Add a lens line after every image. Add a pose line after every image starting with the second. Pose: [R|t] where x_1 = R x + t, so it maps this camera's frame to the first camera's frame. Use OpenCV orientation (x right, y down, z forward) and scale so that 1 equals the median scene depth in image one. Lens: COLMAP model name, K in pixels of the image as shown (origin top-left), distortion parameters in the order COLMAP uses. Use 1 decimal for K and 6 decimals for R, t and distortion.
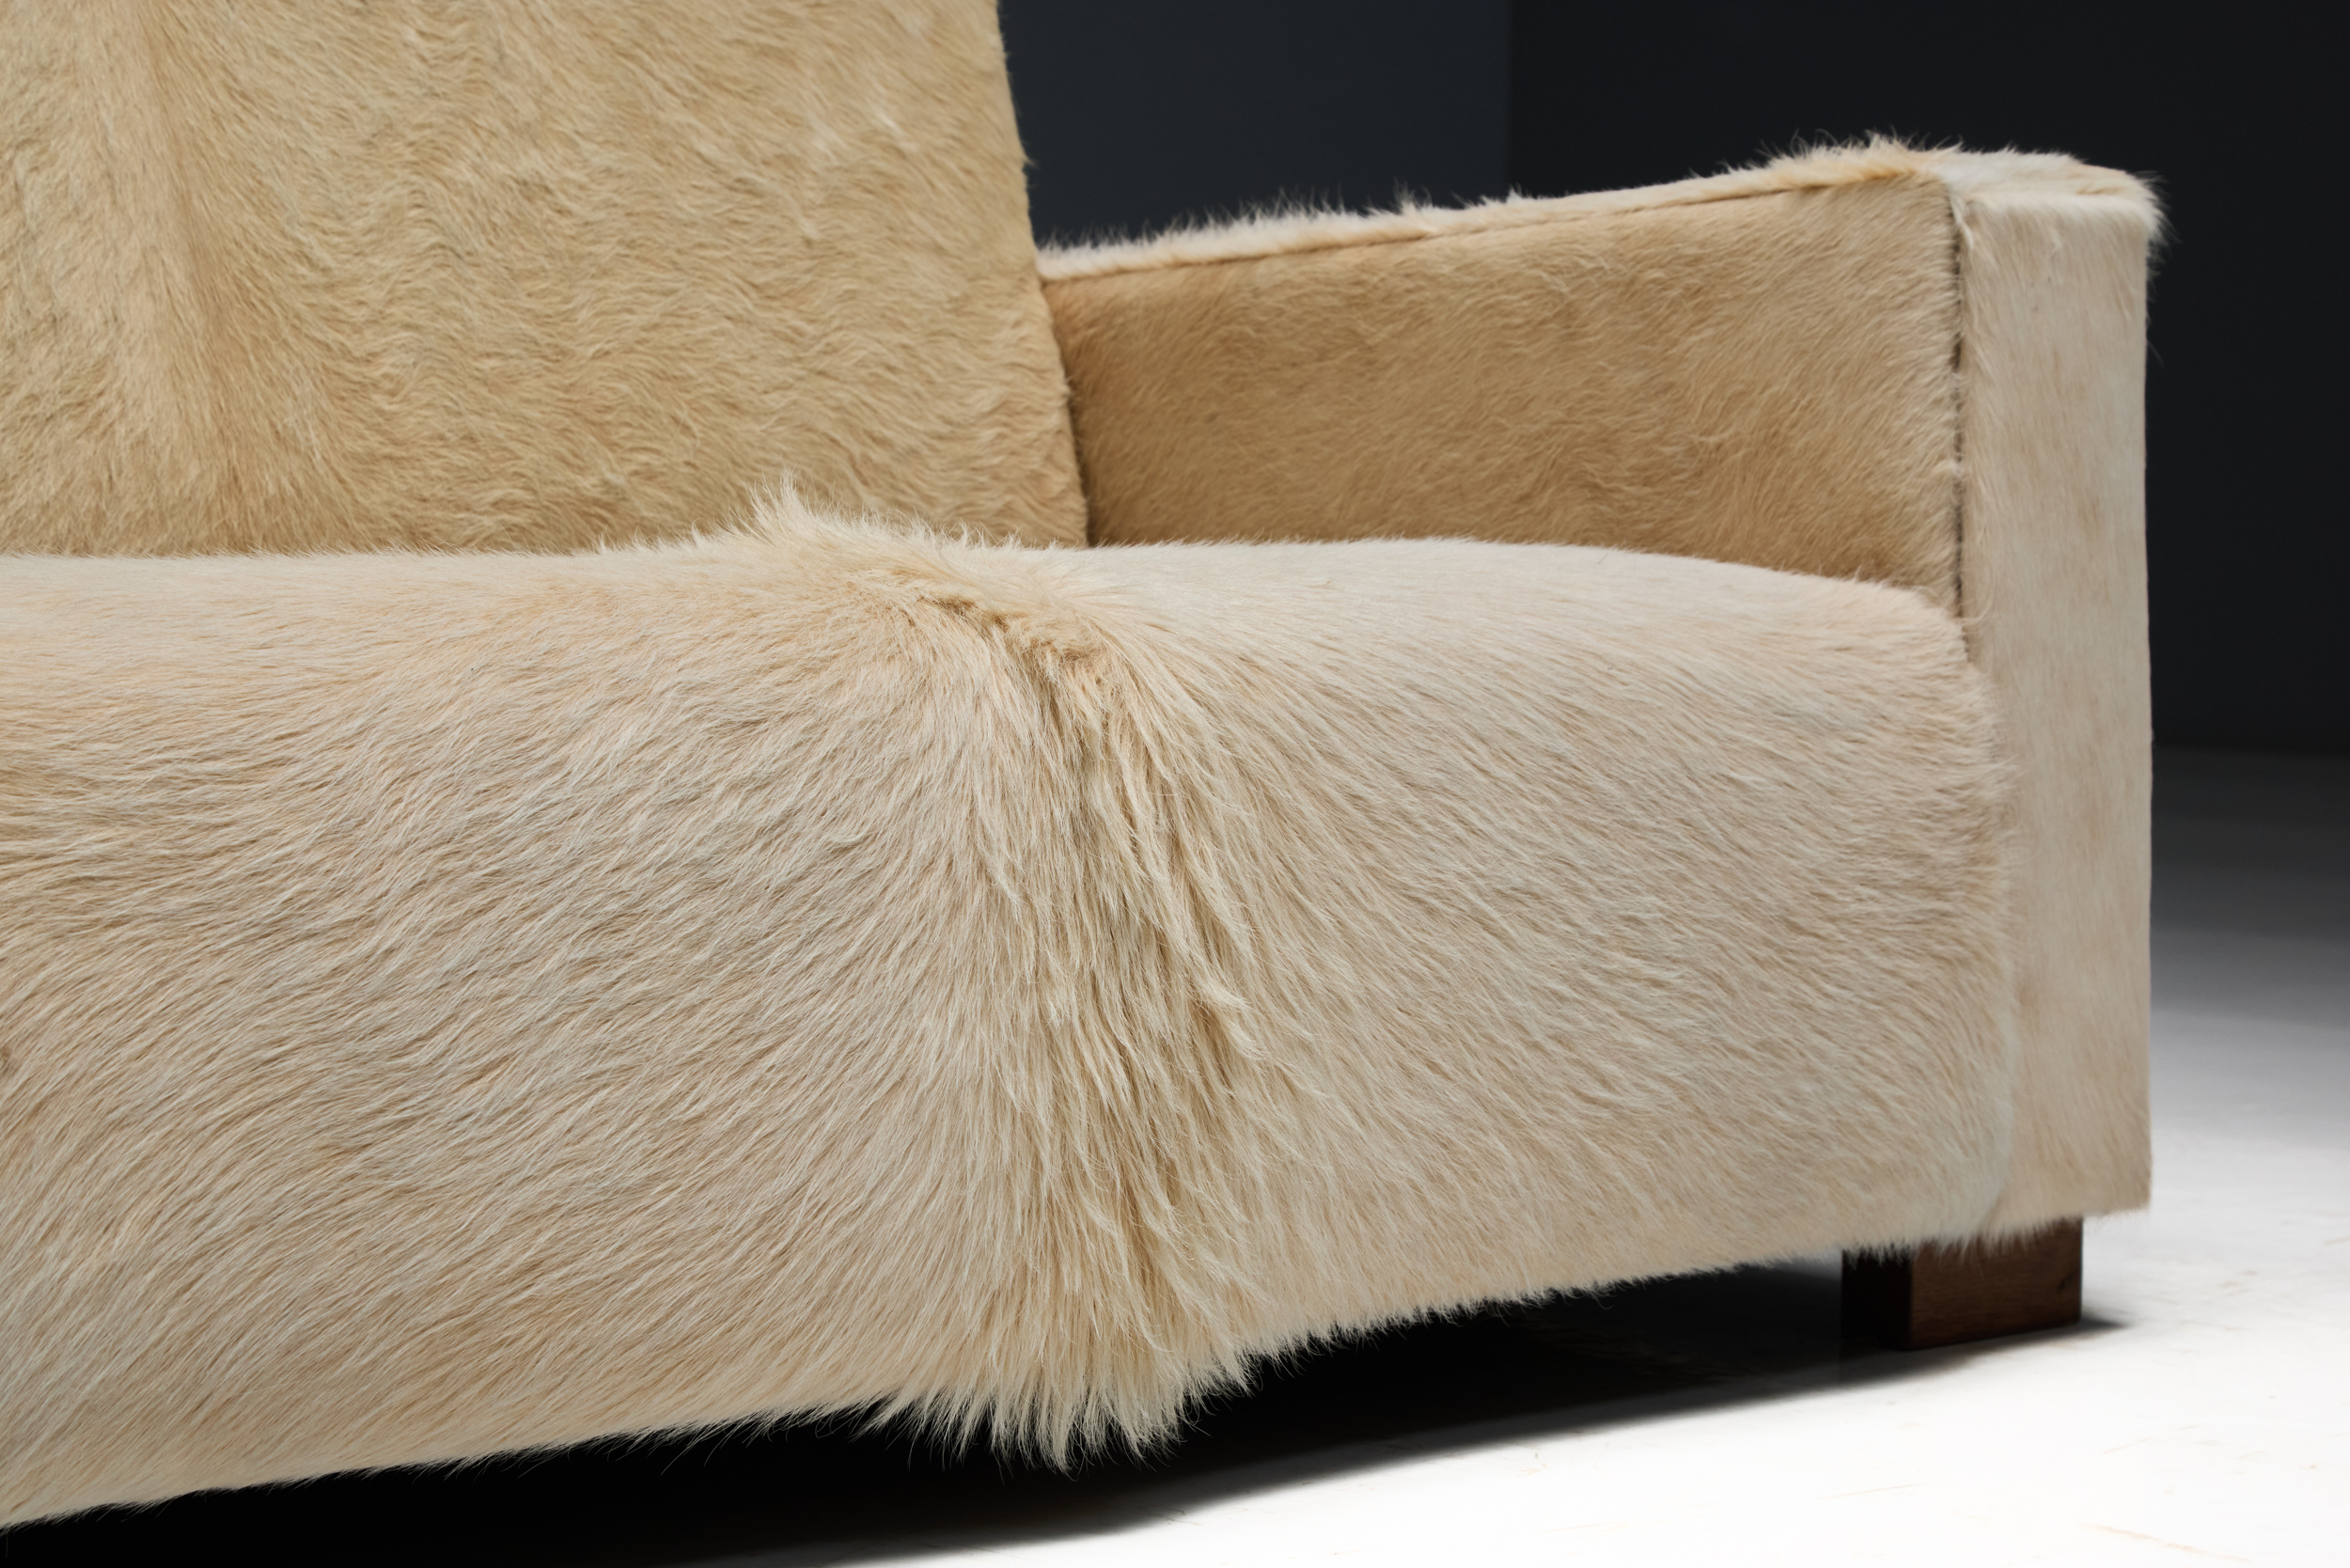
lens RADIAL K [[5755.0, 0, 1175.0], [0, 5755.0, 784.0], [0, 0, 1]] dist [0.021581, -0.058514]
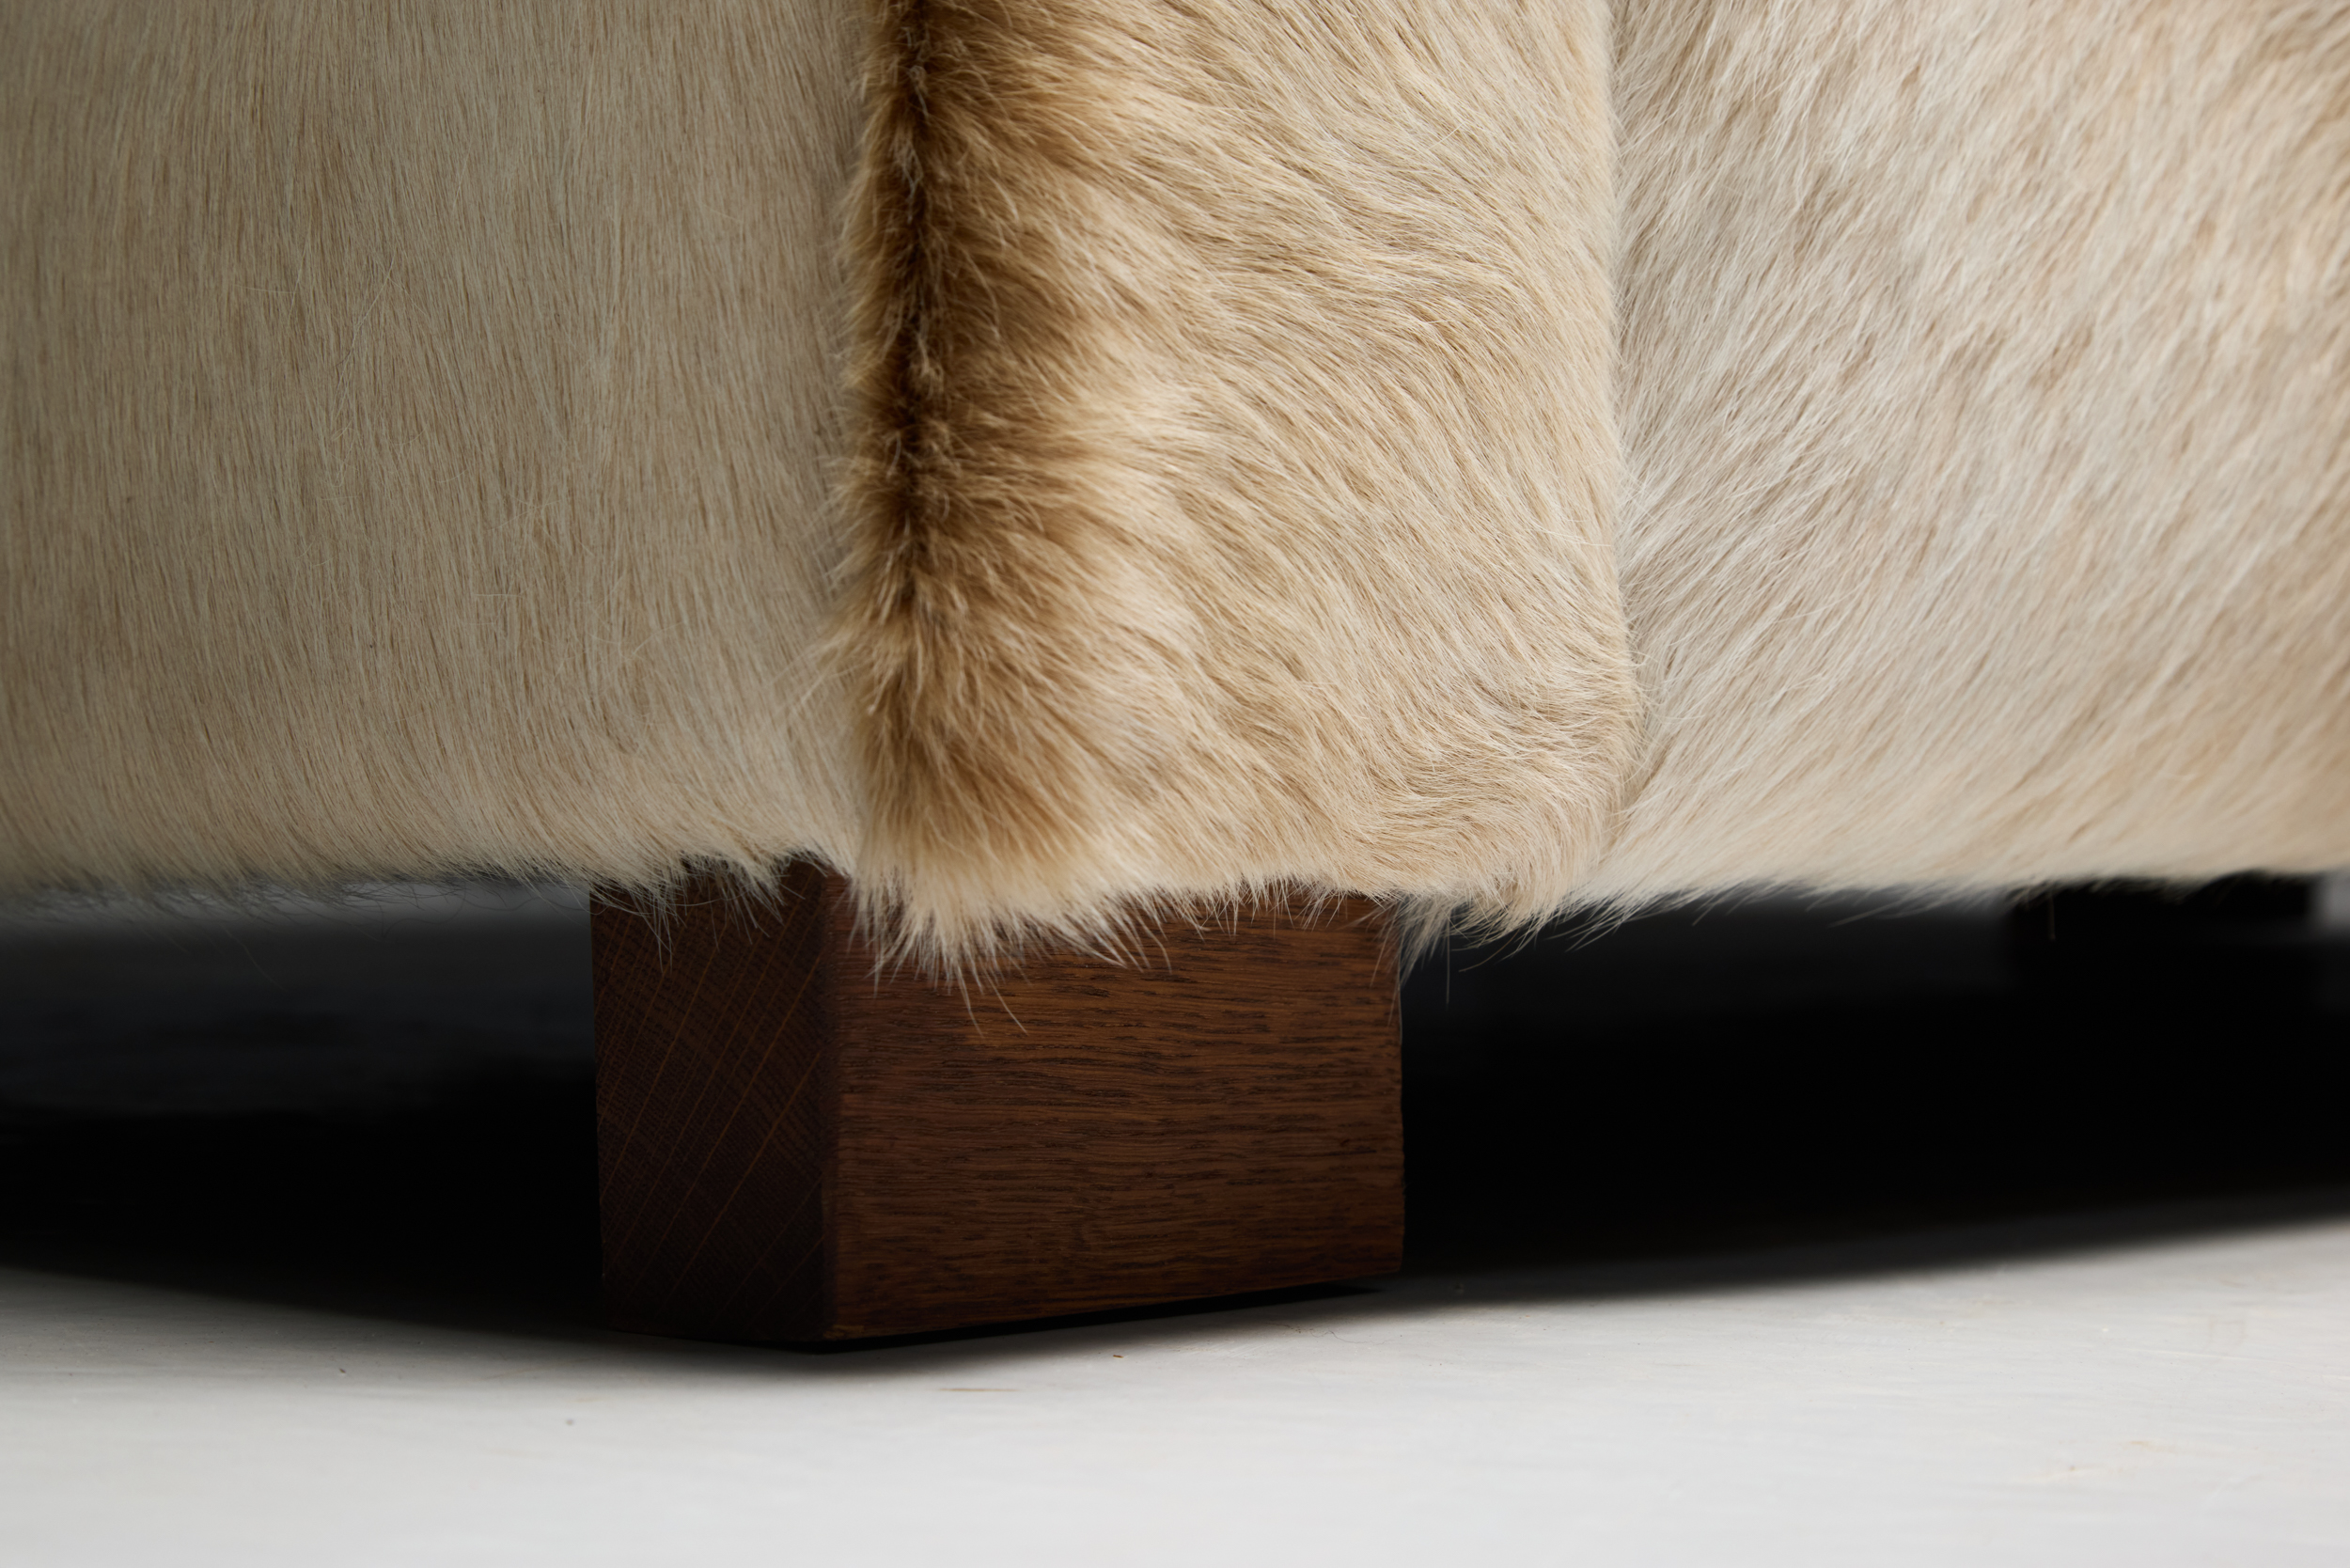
lens RADIAL K [[6363.4, 0, 1175.0], [0, 6363.4, 784.0], [0, 0, 1]] dist [-0.048481, -0.299765]
pose [[0.995245, -0.000476, 0.097404, -0.242659], [0.005634, 0.998595, -0.052681, 0.110242], [-0.097242, 0.052980, 0.993850, 0.357122]]
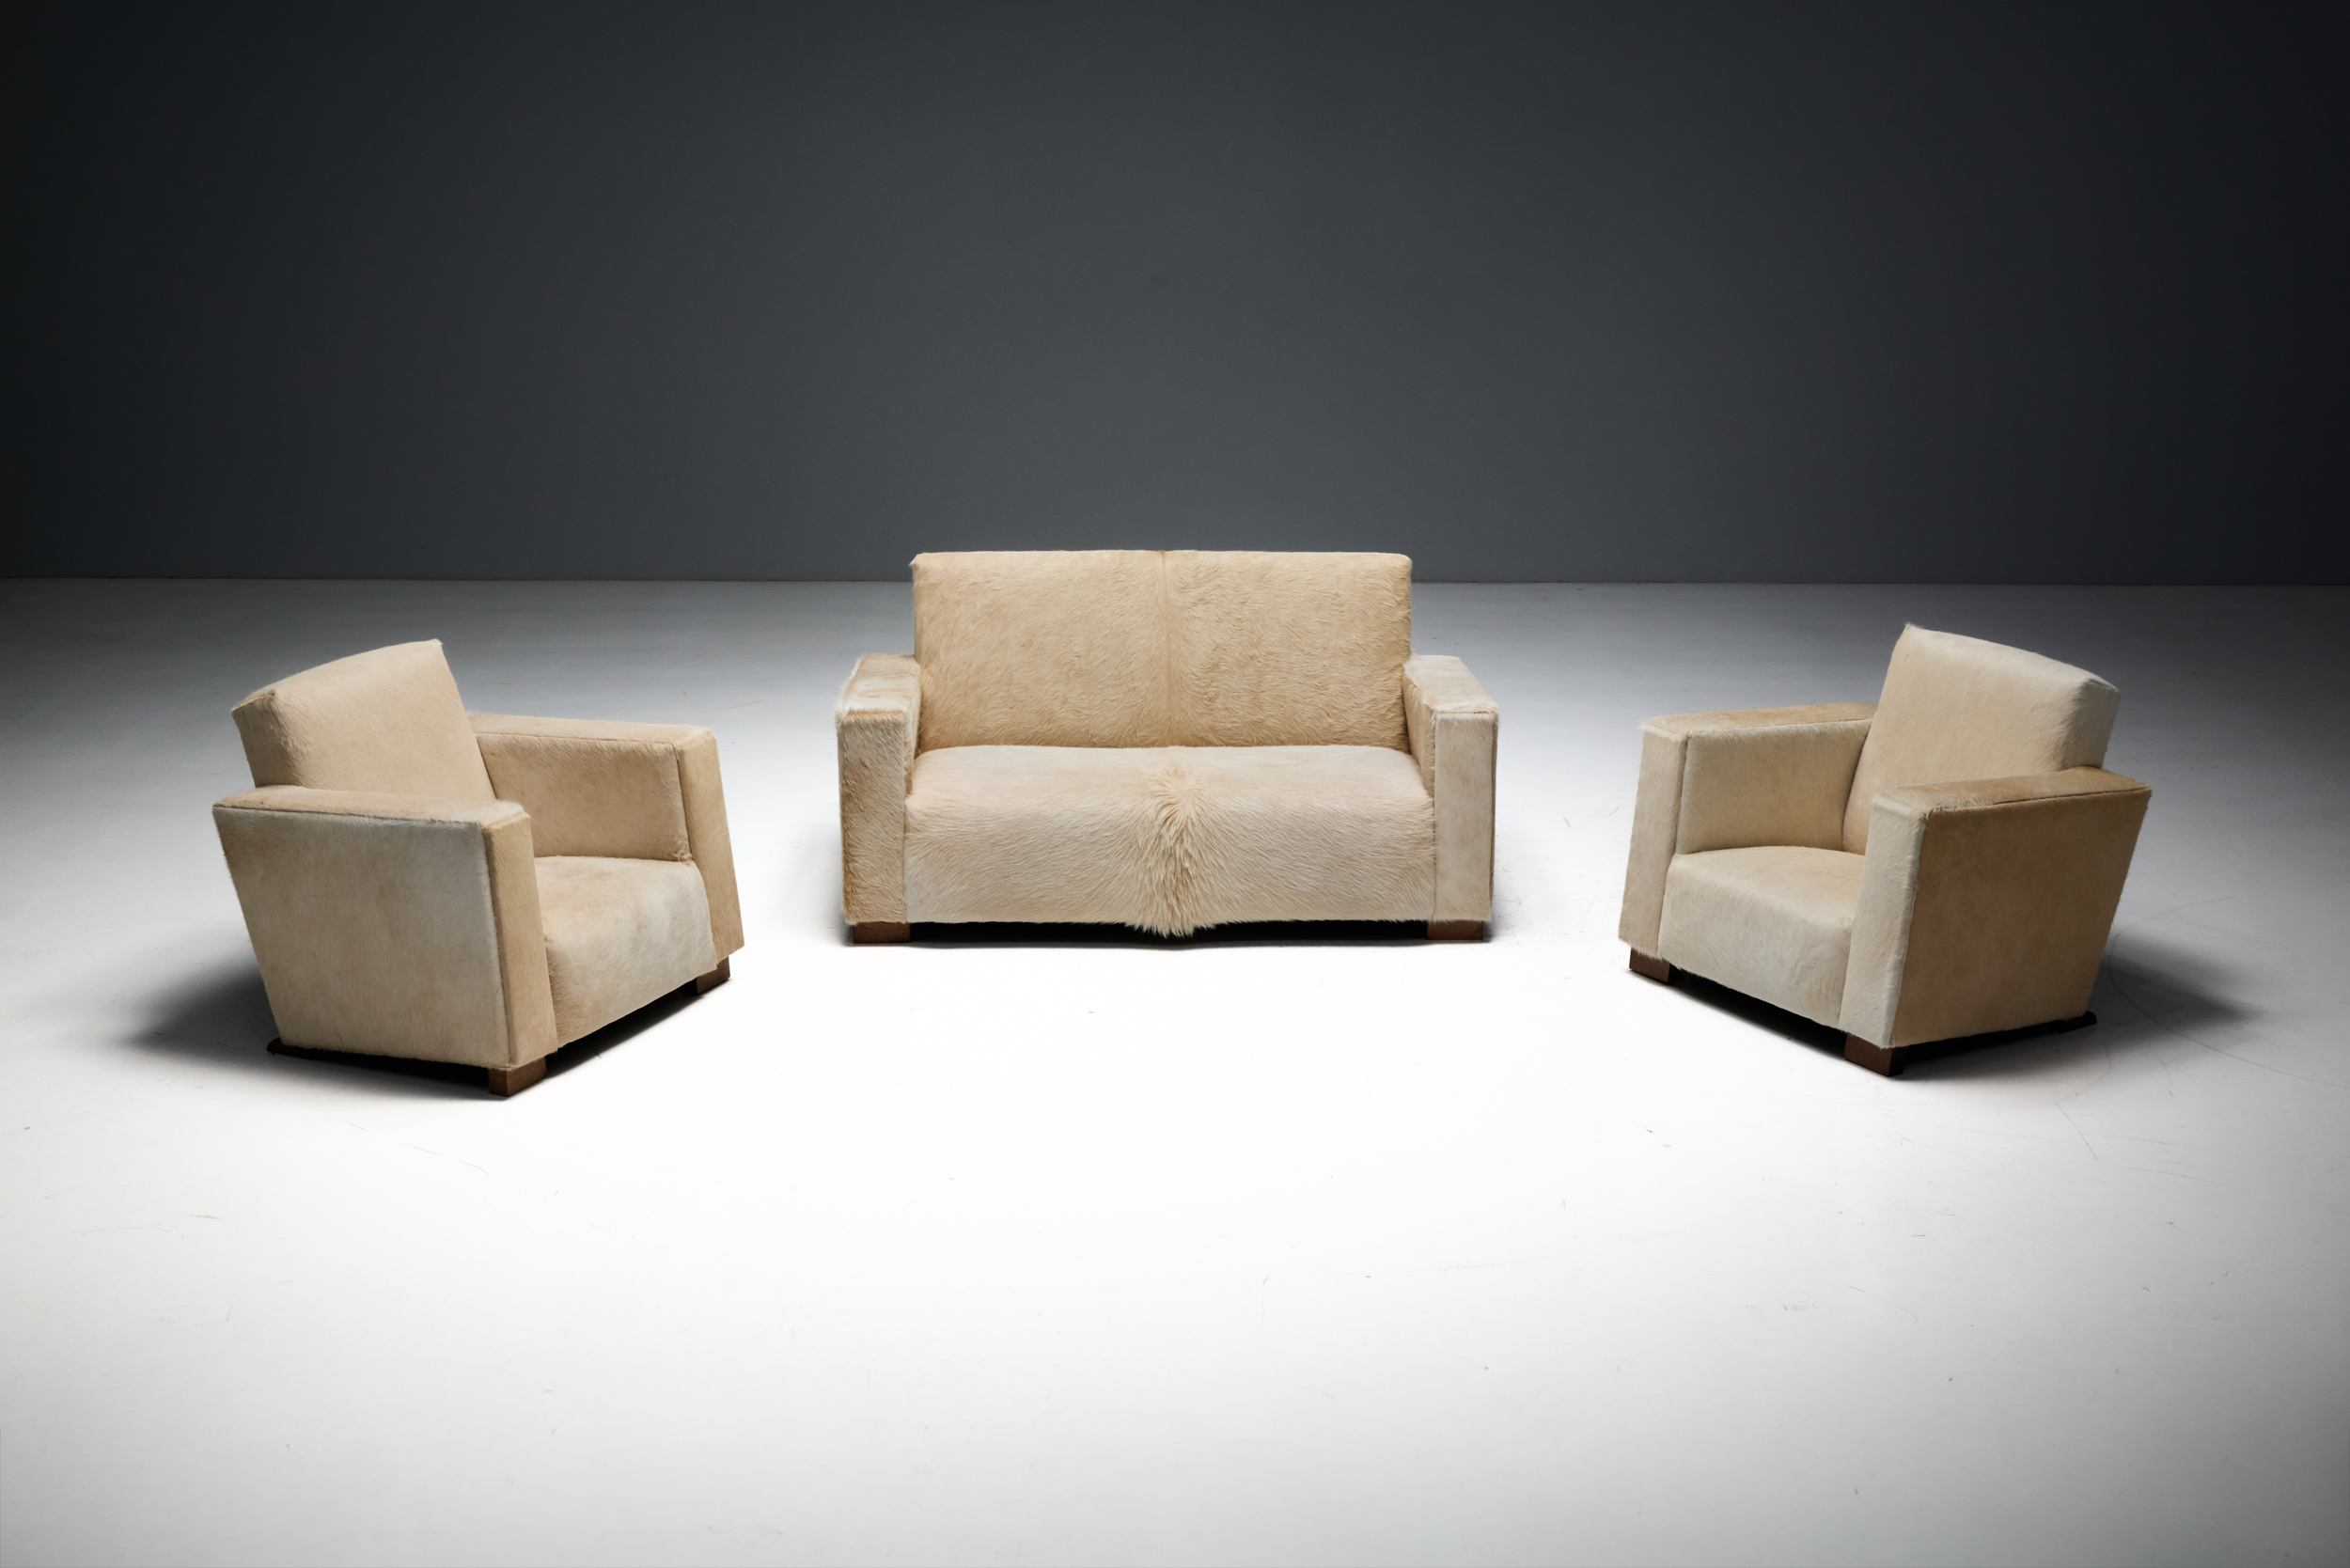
lens RADIAL K [[3212.2, 0, 1175.0], [0, 3212.2, 784.0], [0, 0, 1]] dist [-0.001767, -0.000615]
pose [[0.727798, 0.169870, -0.664420, 1.873247], [-0.037195, 0.977189, 0.209091, -0.631379], [0.684782, -0.127463, 0.717514, -1.161353]]
